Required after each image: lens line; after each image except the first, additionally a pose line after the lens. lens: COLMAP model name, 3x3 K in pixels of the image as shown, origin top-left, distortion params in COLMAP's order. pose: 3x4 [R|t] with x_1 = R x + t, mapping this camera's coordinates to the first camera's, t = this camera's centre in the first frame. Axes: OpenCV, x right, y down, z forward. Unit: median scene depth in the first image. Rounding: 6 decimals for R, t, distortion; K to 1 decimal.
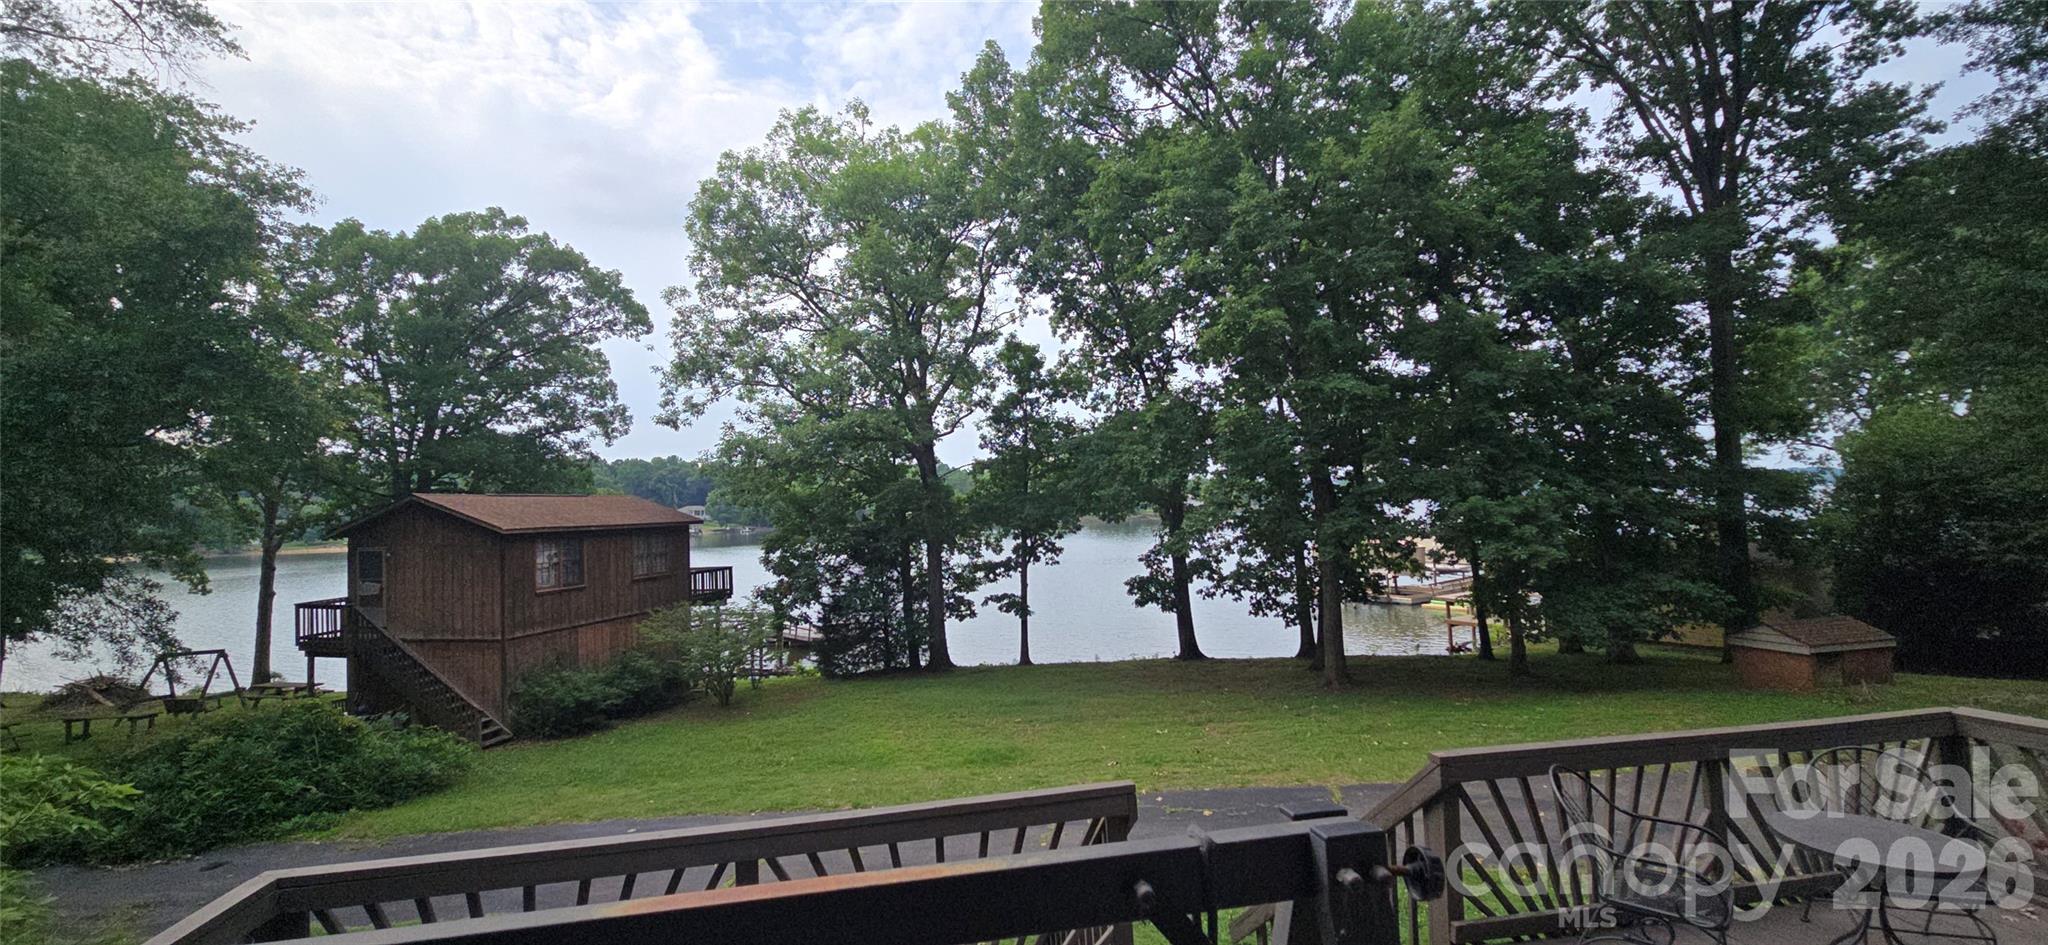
lens RADIAL K [[832.9, 0, 1021.8], [0, 832.9, 479.0], [0, 0, 1]] dist [0.006799, -0.006890]
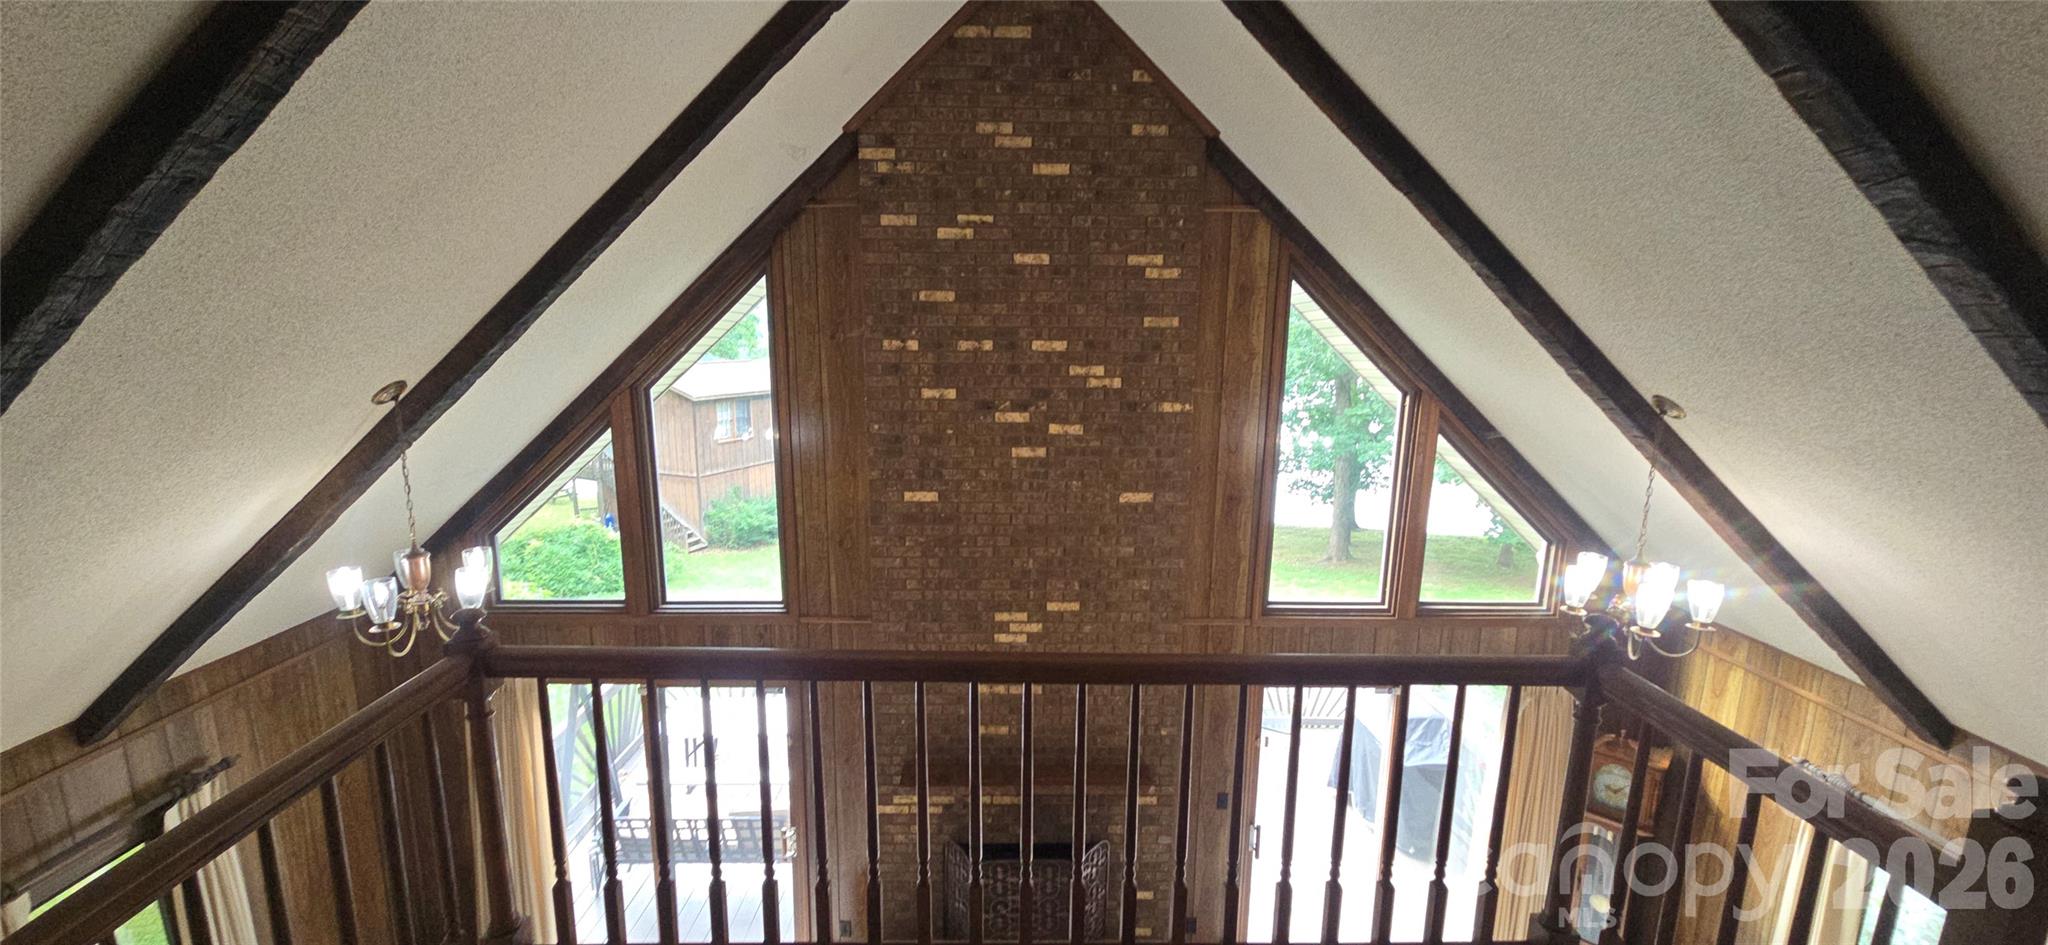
lens RADIAL K [[832.9, 0, 1008.2], [0, 832.9, 473.8], [0, 0, 1]] dist [0.006799, -0.006890]
pose [[0.980050, 0.067698, -0.186868, 0.099170], [-0.027299, 0.977142, 0.210826, -0.084360], [0.196870, -0.201519, 0.959496, -0.158532]]
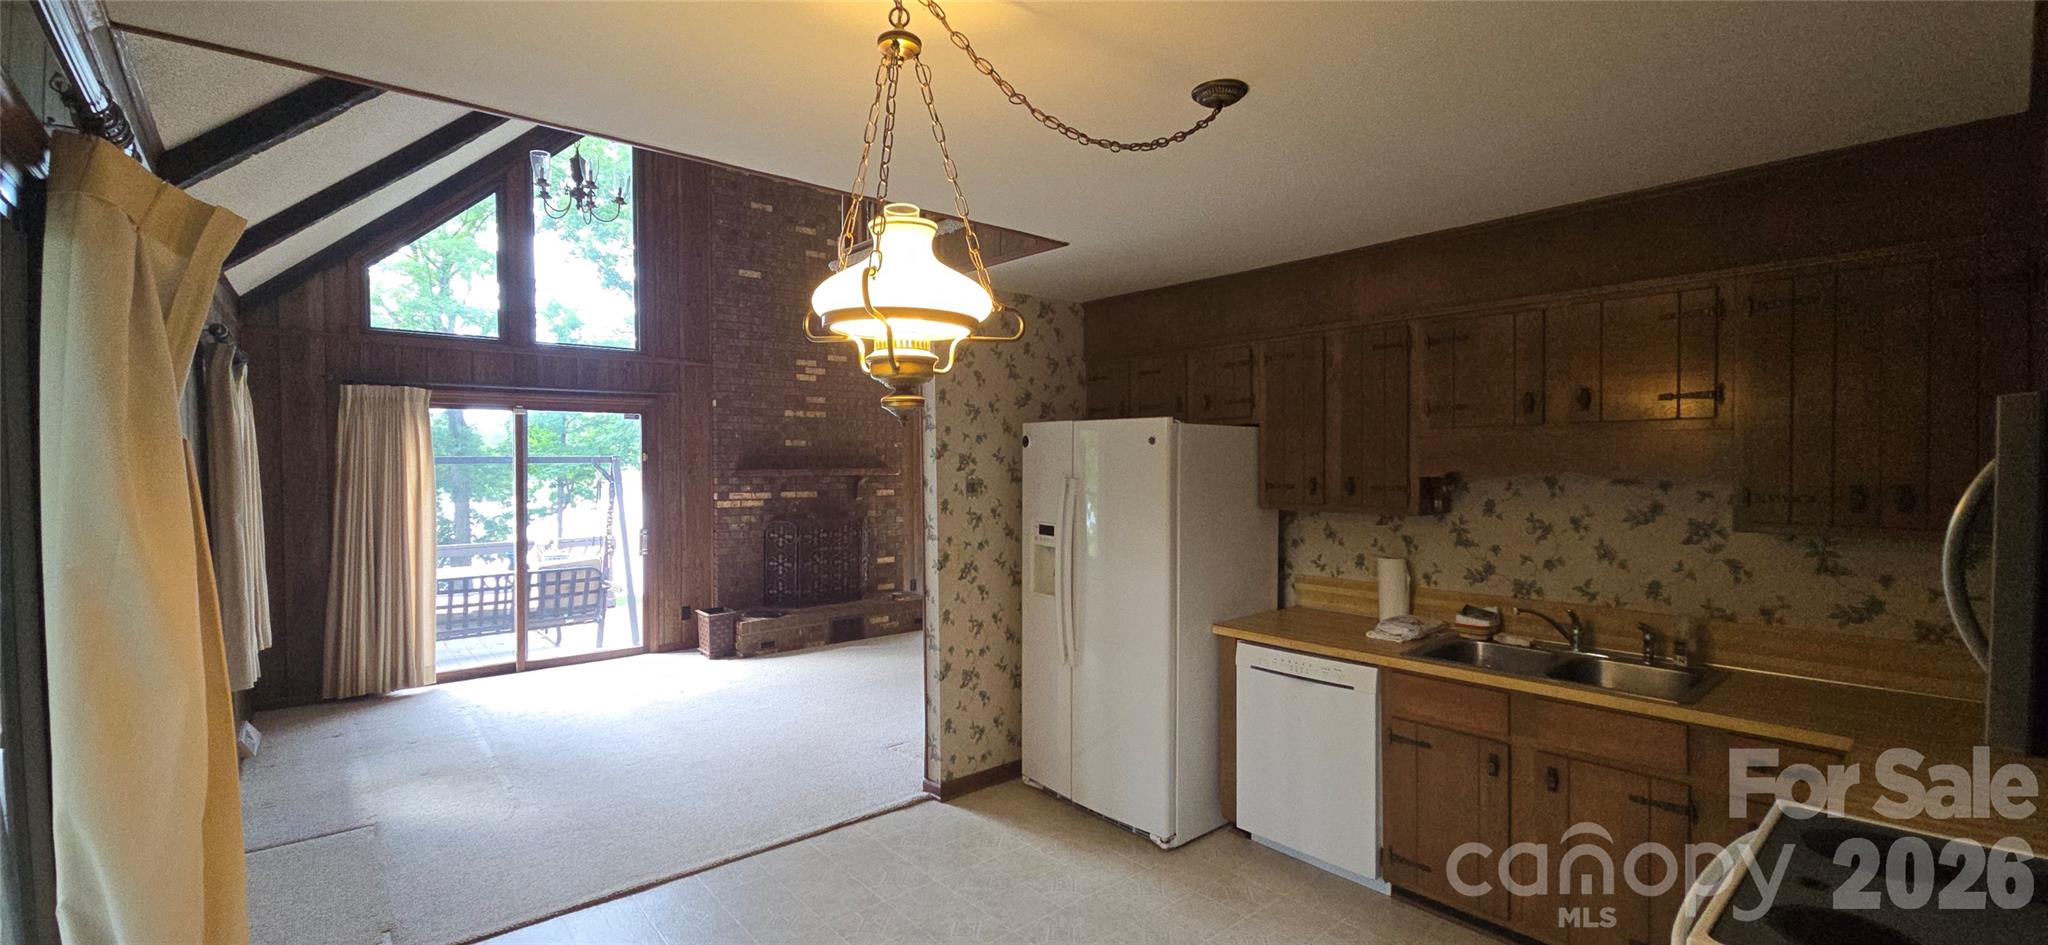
lens RADIAL K [[832.9, 0, 1015.7], [0, 832.9, 462.1], [0, 0, 1]] dist [0.006799, -0.006890]
pose [[0.876346, 0.024640, 0.481051, -0.001659], [-0.032761, 0.999427, 0.008490, 0.011117], [-0.480566, -0.023200, 0.876651, -0.264355]]
